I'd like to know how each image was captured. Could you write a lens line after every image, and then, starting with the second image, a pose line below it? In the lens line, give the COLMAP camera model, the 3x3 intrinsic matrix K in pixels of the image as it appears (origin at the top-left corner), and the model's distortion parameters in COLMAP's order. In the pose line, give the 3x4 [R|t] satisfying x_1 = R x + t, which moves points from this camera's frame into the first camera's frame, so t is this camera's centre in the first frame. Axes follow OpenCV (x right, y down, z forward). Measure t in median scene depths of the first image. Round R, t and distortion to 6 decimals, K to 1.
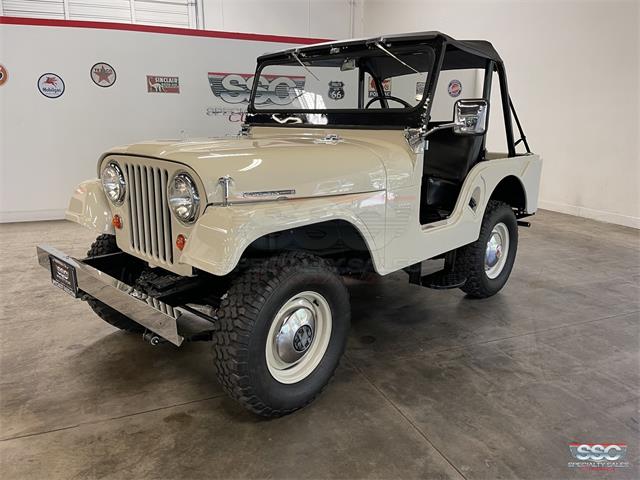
lens RADIAL K [[484.5, 0, 315.3], [0, 484.5, 240.2], [0, 0, 1]] dist [0.086926, -0.110435]
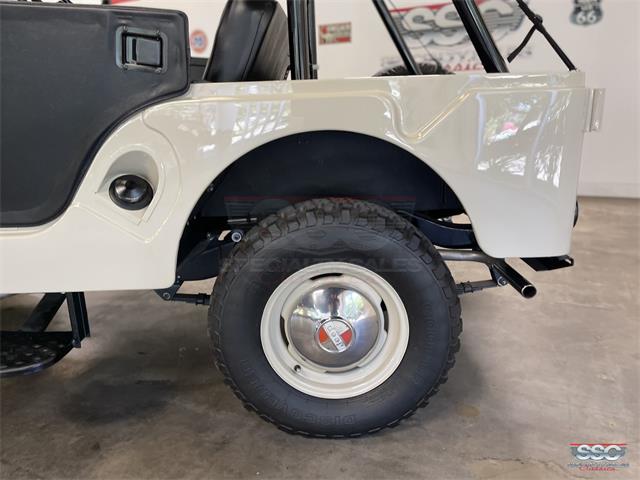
lens RADIAL K [[484.5, 0, 321.7], [0, 484.5, 244.2], [0, 0, 1]] dist [0.086926, -0.110435]
pose [[0.683671, 0.177316, -0.707922, 0.770740], [-0.142178, 0.983809, 0.109111, -0.107705], [0.715807, 0.026055, 0.697812, 0.900251]]
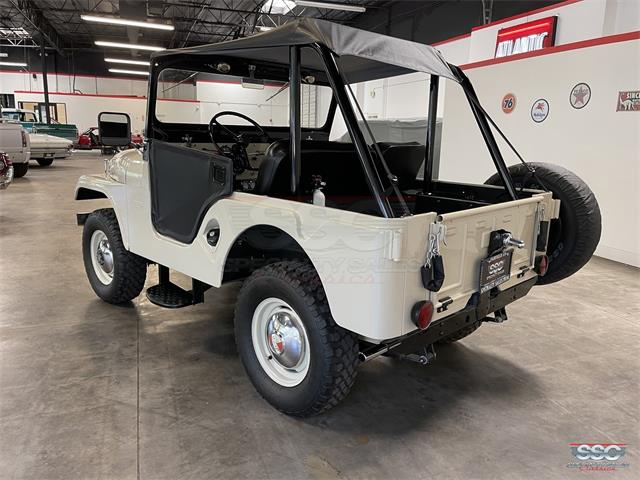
lens RADIAL K [[484.5, 0, 318.7], [0, 484.5, 238.0], [0, 0, 1]] dist [0.086926, -0.110435]
pose [[-0.032744, 0.204932, -0.978228, 1.191600], [-0.265505, 0.941803, 0.206189, -0.310211], [0.963553, 0.266476, 0.023572, 1.239539]]
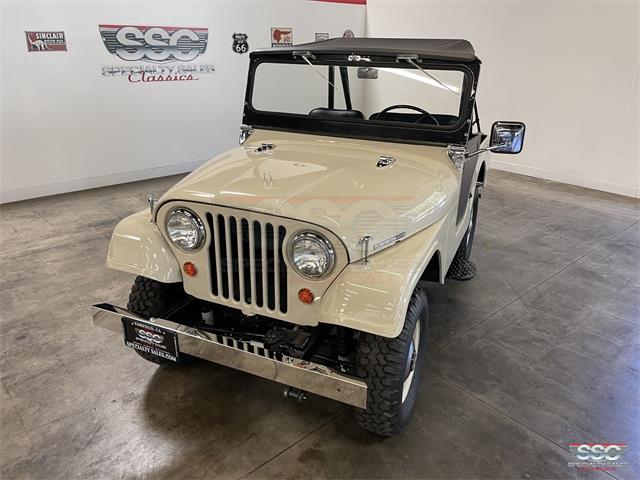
lens RADIAL K [[484.5, 0, 322.8], [0, 484.5, 236.8], [0, 0, 1]] dist [0.086926, -0.110435]
pose [[0.939458, -0.122438, 0.320044, -0.399448], [0.074373, 0.984578, 0.158350, -0.199134], [-0.334496, -0.124961, 0.934076, 0.047283]]
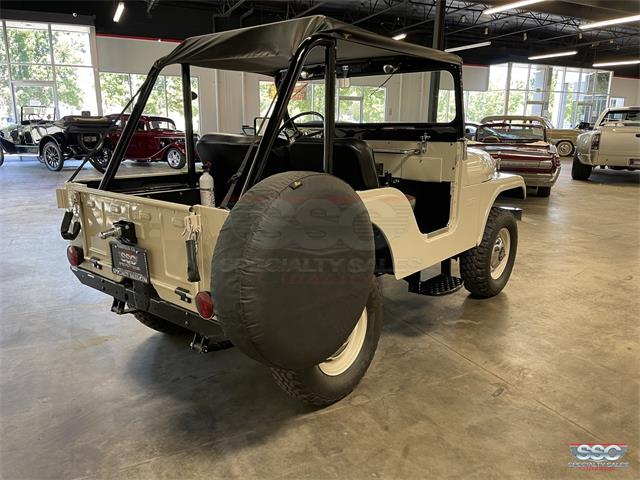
lens RADIAL K [[484.5, 0, 321.7], [0, 484.5, 245.4], [0, 0, 1]] dist [0.086926, -0.110435]
pose [[-0.997433, 0.002735, -0.071553, 0.200409], [-0.031117, 0.883434, 0.467521, -0.567456], [0.064491, 0.468547, -0.881081, 2.217703]]
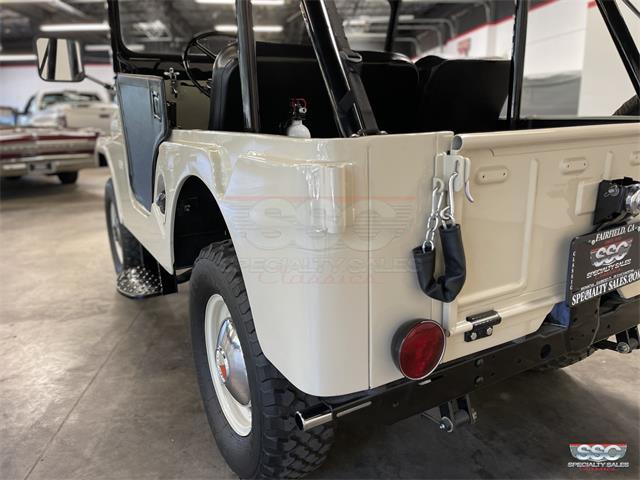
lens RADIAL K [[484.5, 0, 323.3], [0, 484.5, 243.8], [0, 0, 1]] dist [0.086926, -0.110435]
pose [[-0.279217, 0.245431, -0.928333, 0.867183], [-0.211874, 0.927208, 0.308859, -0.262378], [0.936561, 0.282928, -0.206892, 1.401865]]
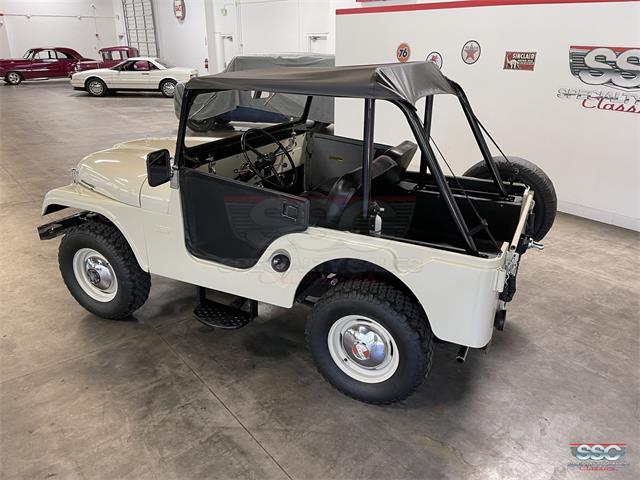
lens RADIAL K [[484.5, 0, 322.8], [0, 484.5, 241.0], [0, 0, 1]] dist [0.086926, -0.110435]
pose [[0.301001, 0.357498, -0.884078, 1.183026], [-0.240048, 0.925624, 0.292569, -0.417779], [0.922917, 0.124158, 0.364431, 0.808914]]
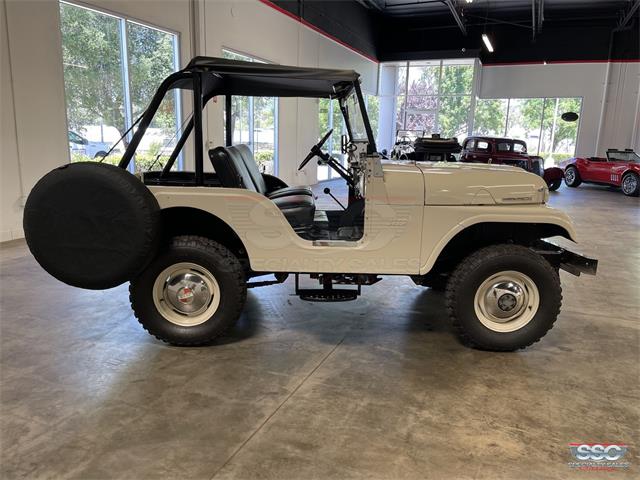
lens RADIAL K [[484.5, 0, 329.8], [0, 484.5, 243.9], [0, 0, 1]] dist [0.086926, -0.110435]
pose [[-0.710828, -0.172427, 0.681904, -0.821304], [0.138278, 0.916309, 0.375843, -0.512898], [-0.689640, 0.361452, -0.627495, 1.979244]]
